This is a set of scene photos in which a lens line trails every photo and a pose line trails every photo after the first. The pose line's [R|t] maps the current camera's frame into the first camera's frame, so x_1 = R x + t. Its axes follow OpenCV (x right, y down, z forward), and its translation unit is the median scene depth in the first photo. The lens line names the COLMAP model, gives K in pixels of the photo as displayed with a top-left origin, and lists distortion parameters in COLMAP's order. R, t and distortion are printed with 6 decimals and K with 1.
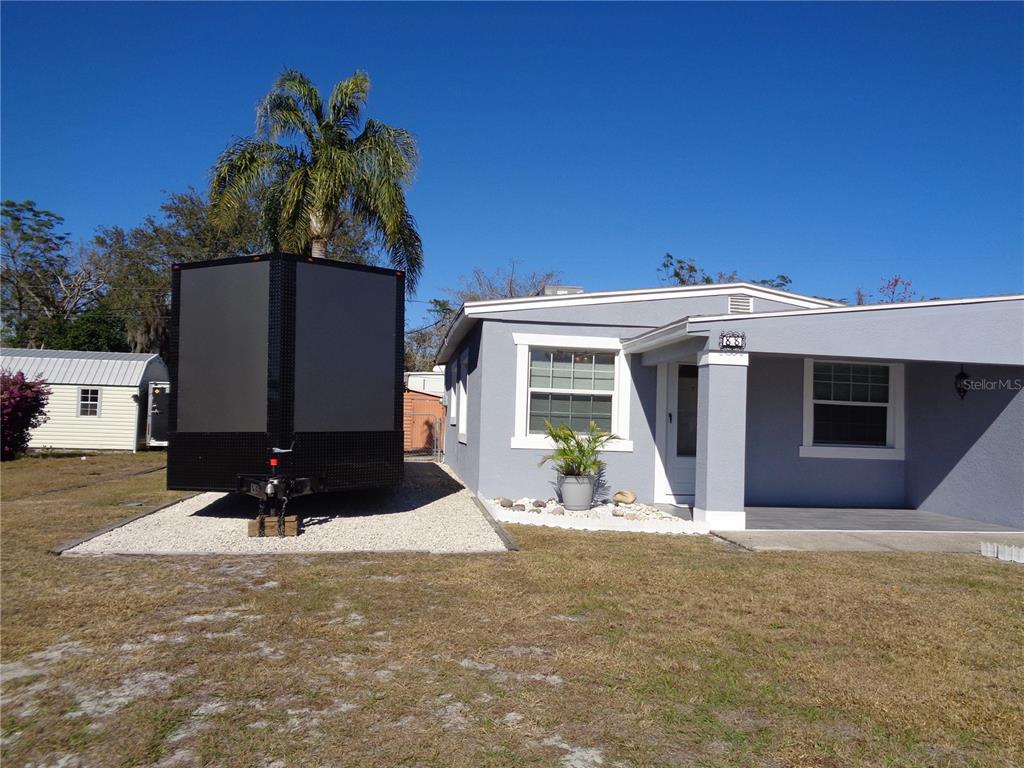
lens RADIAL K [[764.6, 0, 512.0], [0, 764.6, 384.0], [0, 0, 1]] dist [-0.011362, -0.000944]
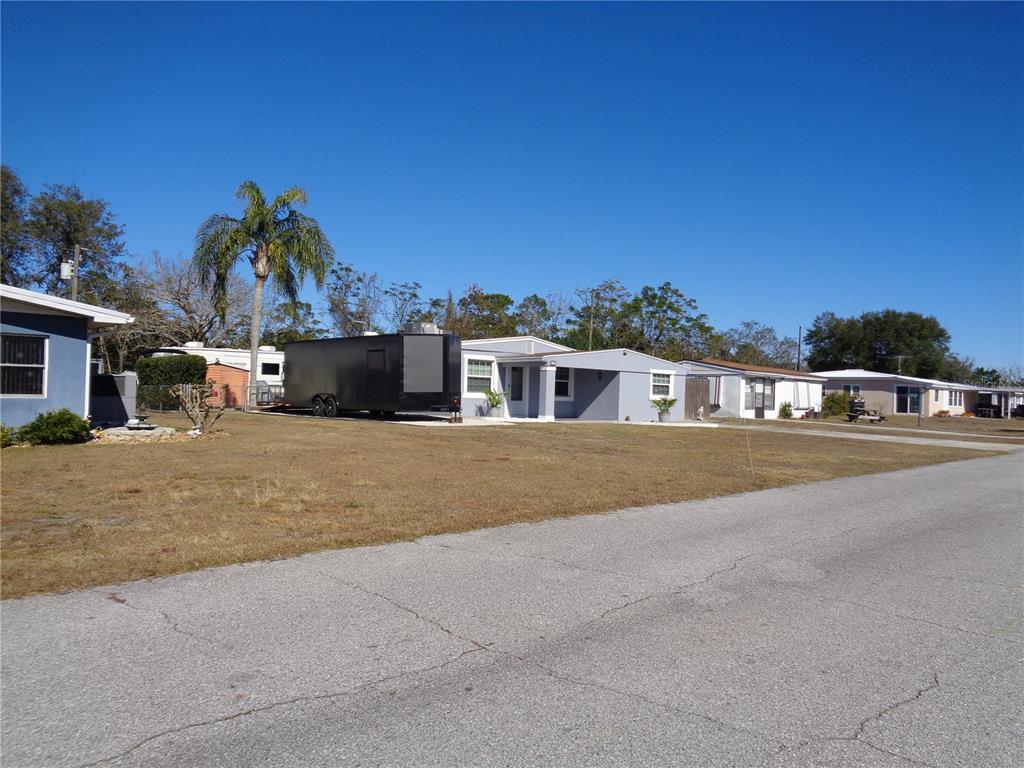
lens RADIAL K [[767.8, 0, 505.8], [0, 767.8, 383.9], [0, 0, 1]] dist [-0.008926, -0.004217]
pose [[0.822532, -0.001104, 0.568718, -0.834317], [-0.029598, 0.998560, 0.044746, -0.052502], [-0.567948, -0.053638, 0.821315, -0.756867]]
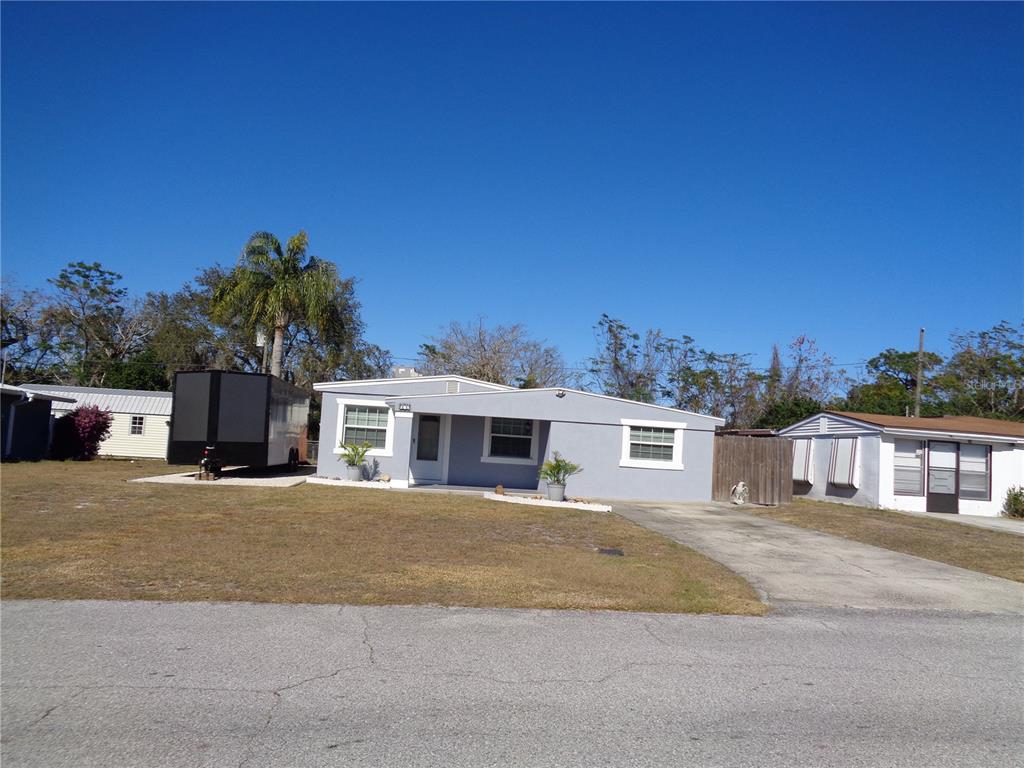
lens RADIAL K [[767.8, 0, 505.8], [0, 767.8, 383.9], [0, 0, 1]] dist [-0.008926, -0.004217]
pose [[0.998086, 0.020756, -0.058251, 0.352895], [-0.023101, 0.998938, -0.039876, -0.019761], [0.057361, 0.041146, 0.997505, -0.644328]]
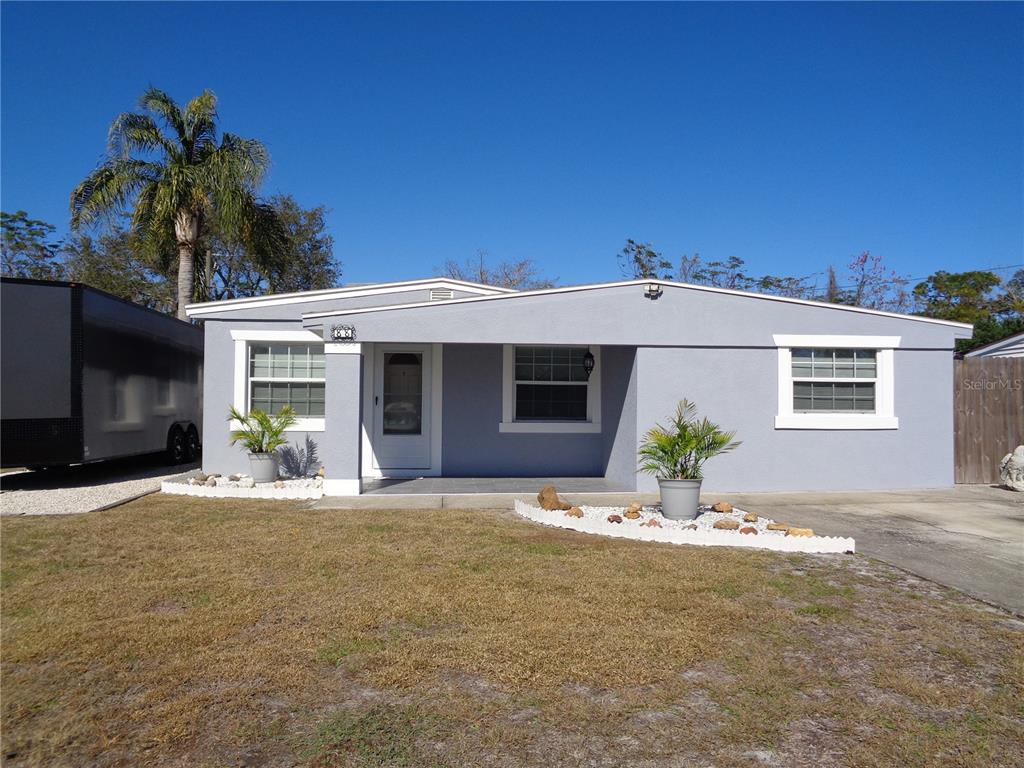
lens RADIAL K [[760.7, 0, 518.8], [0, 760.7, 381.9], [0, 0, 1]] dist [-0.001008, 0.003133]
pose [[0.998391, -0.029347, -0.048525, 0.292393], [0.030016, 0.999463, 0.013126, 0.005111], [0.048114, -0.014562, 0.998736, -0.068058]]
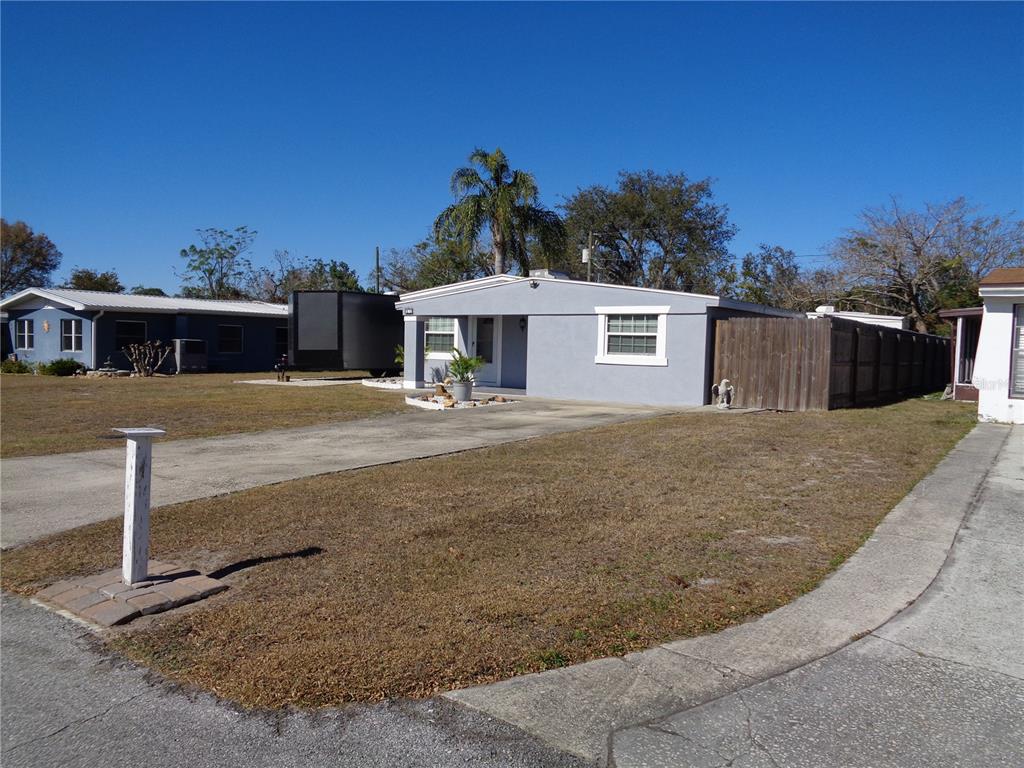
lens RADIAL K [[752.3, 0, 512.0], [0, 752.3, 384.0], [0, 0, 1]] dist [-0.011013, -0.001978]
pose [[0.724115, 0.019134, -0.689414, 1.043783], [0.036202, 0.997182, 0.065700, 0.013784], [0.688729, -0.072533, 0.721382, -0.245805]]
